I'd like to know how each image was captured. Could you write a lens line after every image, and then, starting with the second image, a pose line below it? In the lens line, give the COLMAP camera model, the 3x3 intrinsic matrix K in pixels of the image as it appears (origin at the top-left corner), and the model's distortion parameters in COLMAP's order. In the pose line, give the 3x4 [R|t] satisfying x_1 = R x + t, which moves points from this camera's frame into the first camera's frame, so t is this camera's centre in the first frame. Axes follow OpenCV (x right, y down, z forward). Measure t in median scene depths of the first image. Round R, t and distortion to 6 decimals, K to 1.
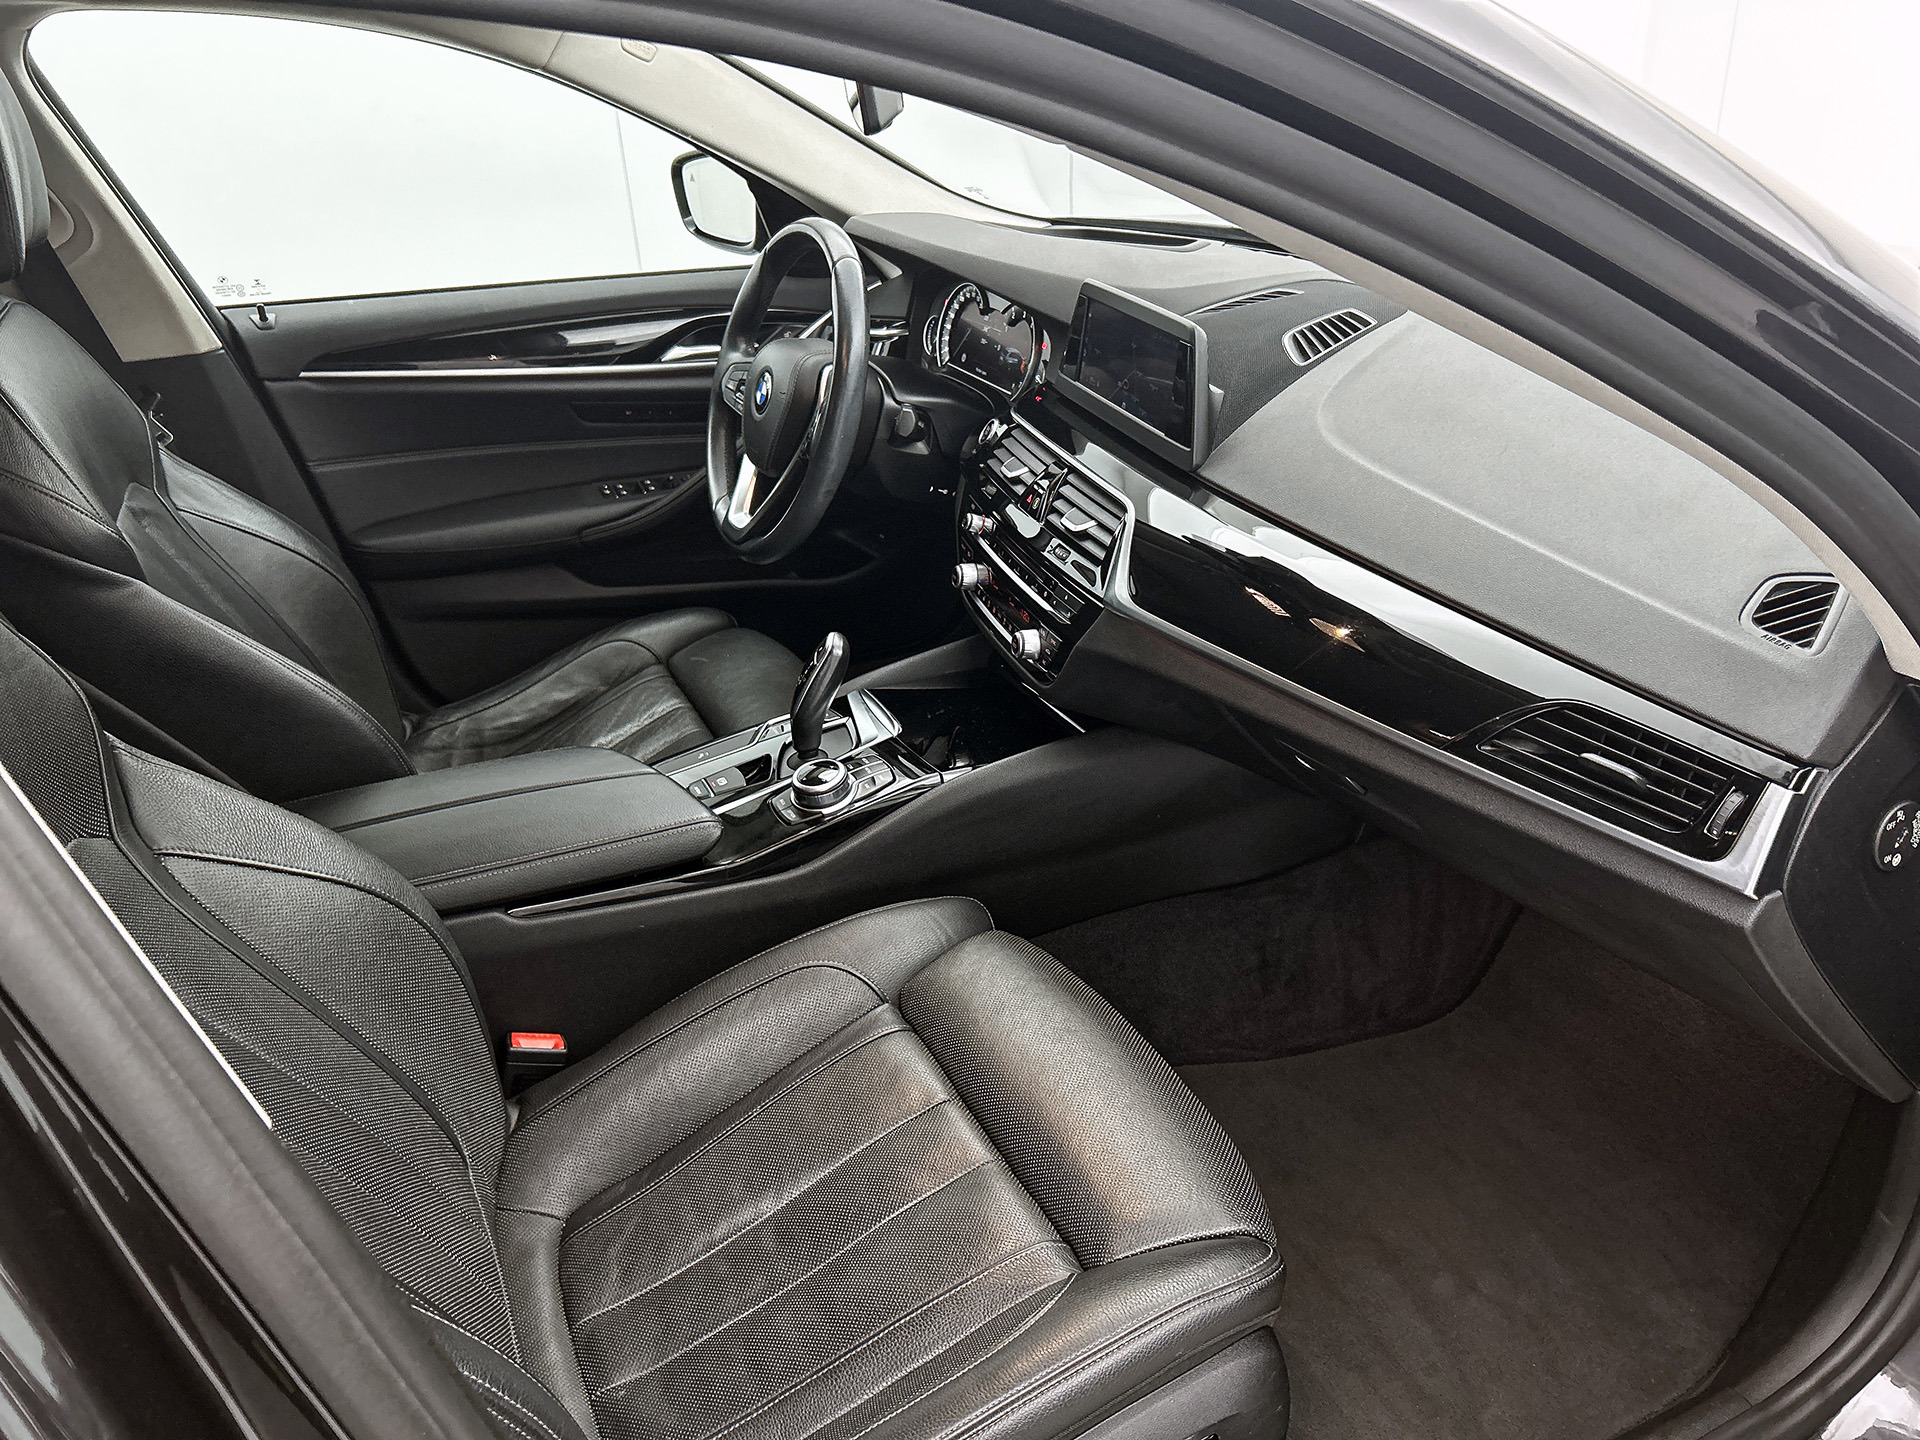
lens RADIAL K [[1360.5, 0, 988.9], [0, 1360.5, 724.1], [0, 0, 1]] dist [0.067562, -0.054738]
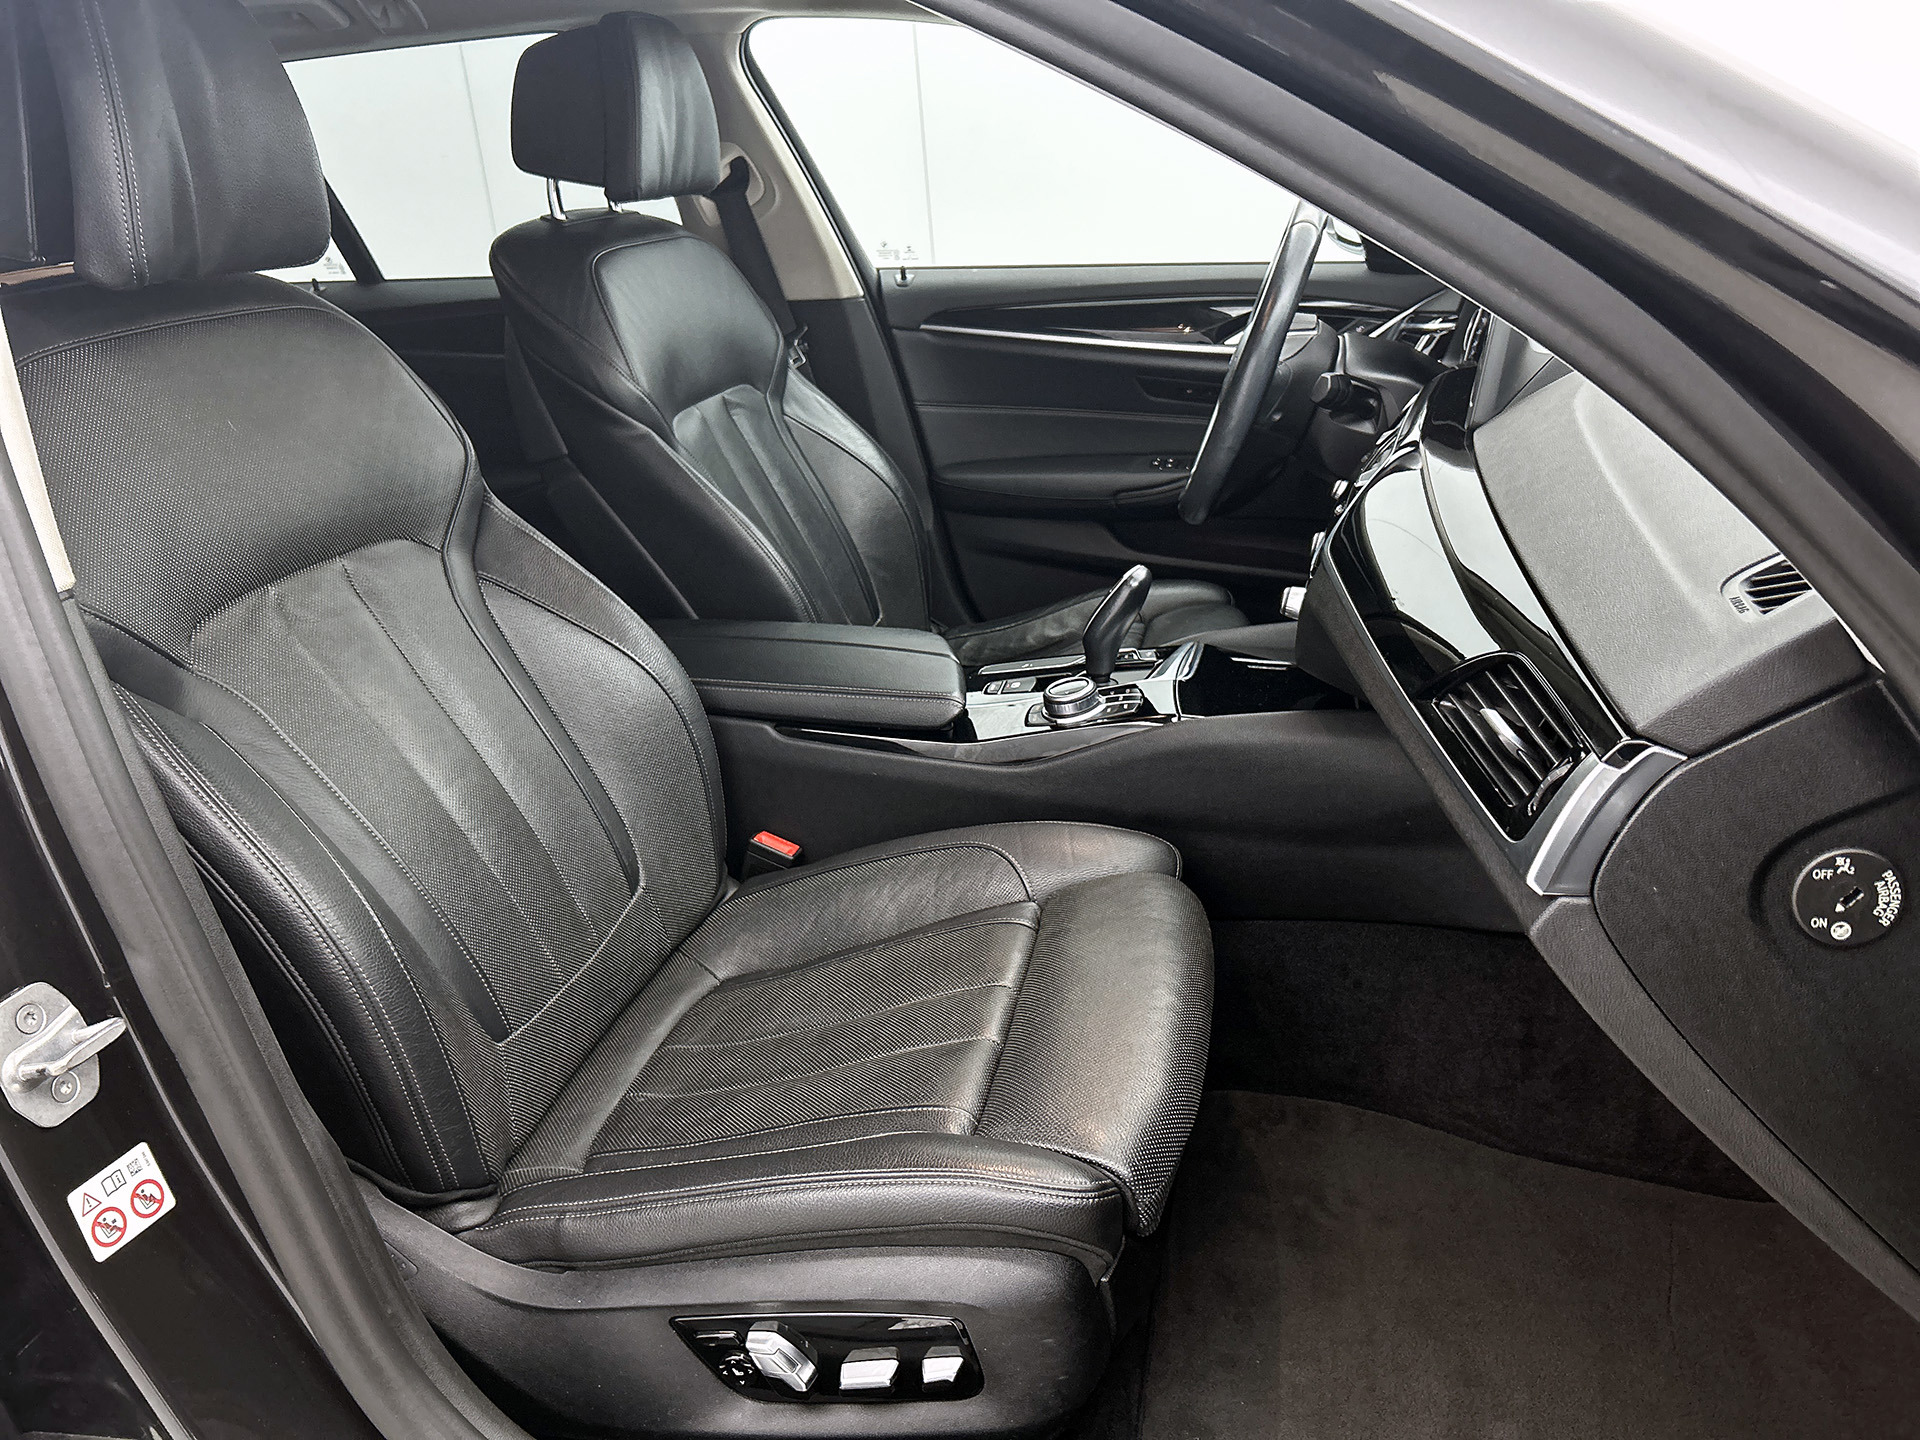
lens RADIAL K [[1360.5, 0, 988.9], [0, 1360.5, 724.1], [0, 0, 1]] dist [0.067562, -0.054738]
pose [[0.811801, 0.222728, -0.539789, 0.289280], [-0.246609, 0.968686, 0.028818, 0.036222], [0.529305, 0.109723, 0.841307, 0.069853]]
